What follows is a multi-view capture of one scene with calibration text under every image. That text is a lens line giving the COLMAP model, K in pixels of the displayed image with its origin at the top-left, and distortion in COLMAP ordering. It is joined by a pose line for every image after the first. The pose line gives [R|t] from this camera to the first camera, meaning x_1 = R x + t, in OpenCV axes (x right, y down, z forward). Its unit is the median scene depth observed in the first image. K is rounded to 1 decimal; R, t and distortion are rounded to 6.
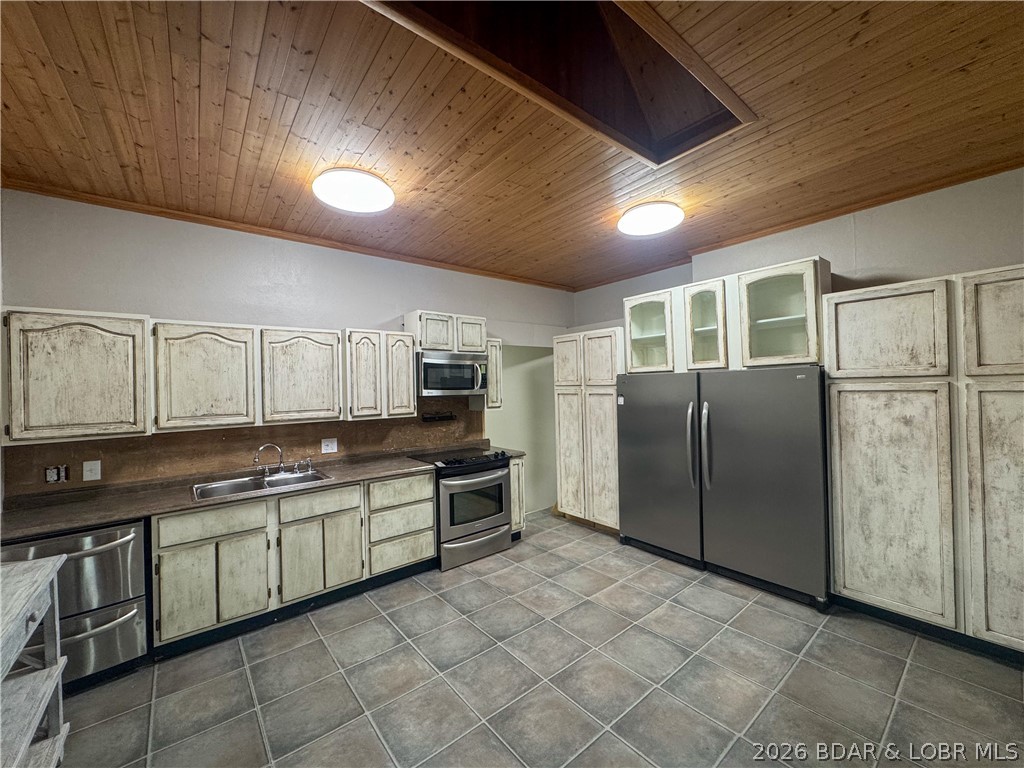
lens RADIAL K [[408.8, 0, 511.8], [0, 408.8, 385.0], [0, 0, 1]] dist [-0.001409, 0.000085]
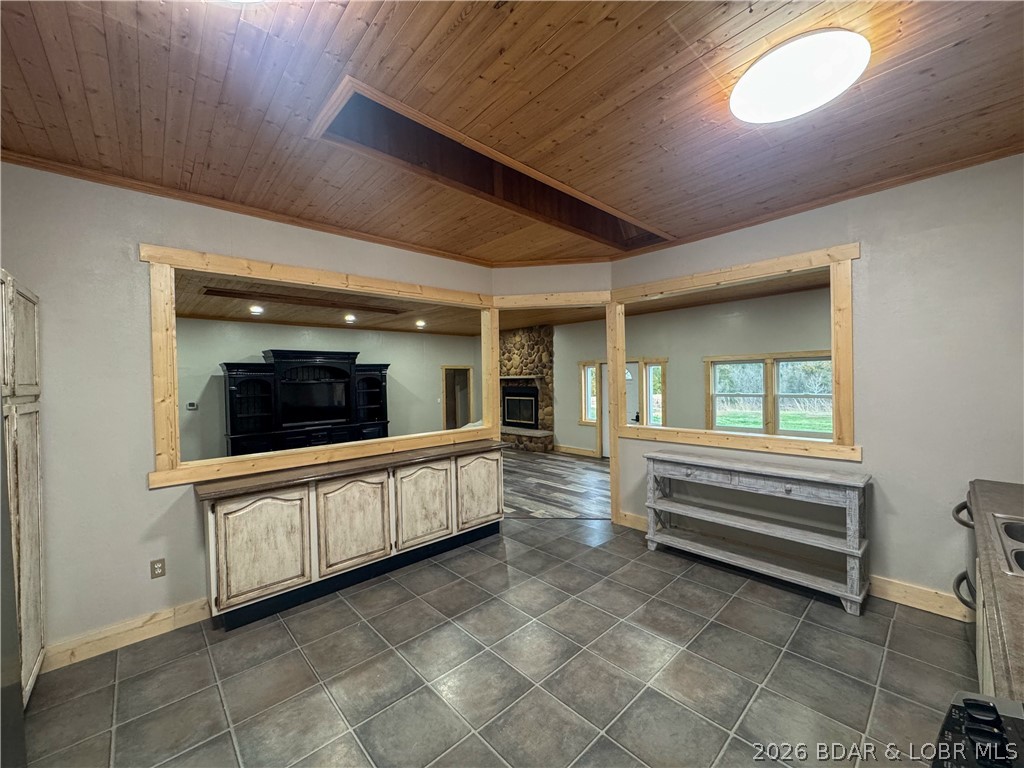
lens RADIAL K [[408.8, 0, 511.8], [0, 408.8, 385.0], [0, 0, 1]] dist [-0.001409, 0.000085]
pose [[-0.997037, 0.048772, -0.059486, 0.110209], [0.047979, 0.998740, 0.014683, -0.006704], [0.060127, 0.011785, -0.998121, 1.297912]]
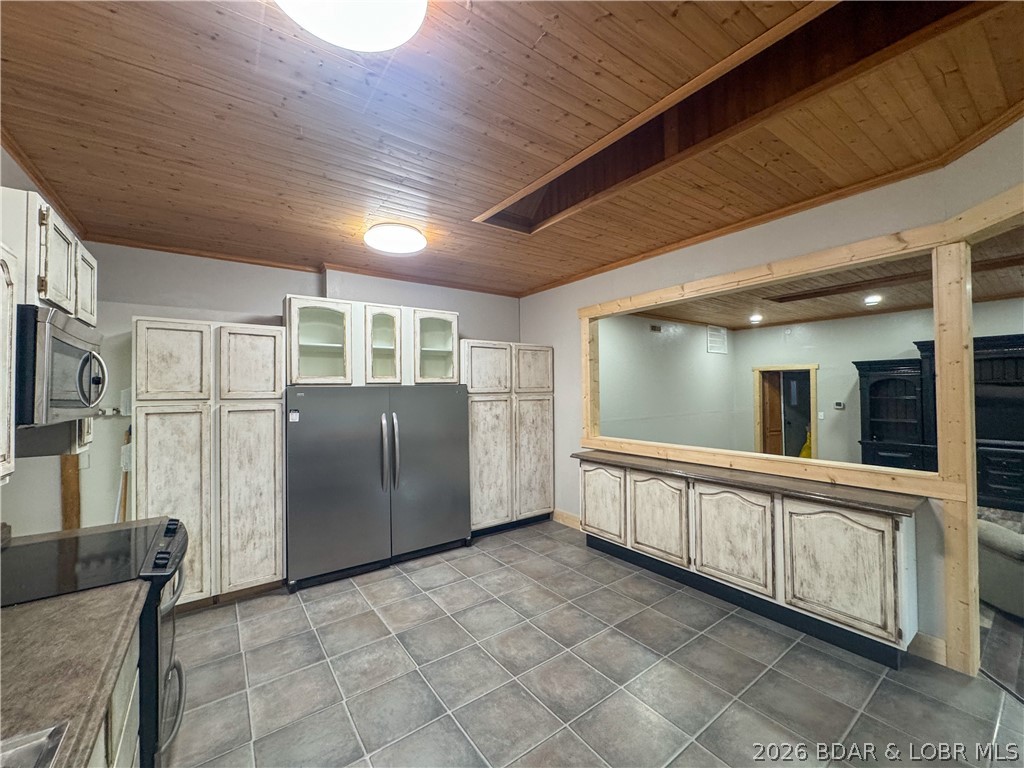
lens RADIAL K [[408.8, 0, 511.8], [0, 408.8, 385.0], [0, 0, 1]] dist [-0.001409, 0.000085]
pose [[0.056258, 0.037399, 0.997716, -0.649737], [0.010065, 0.999226, -0.038023, 0.011339], [-0.998366, 0.012181, 0.055838, 0.622452]]
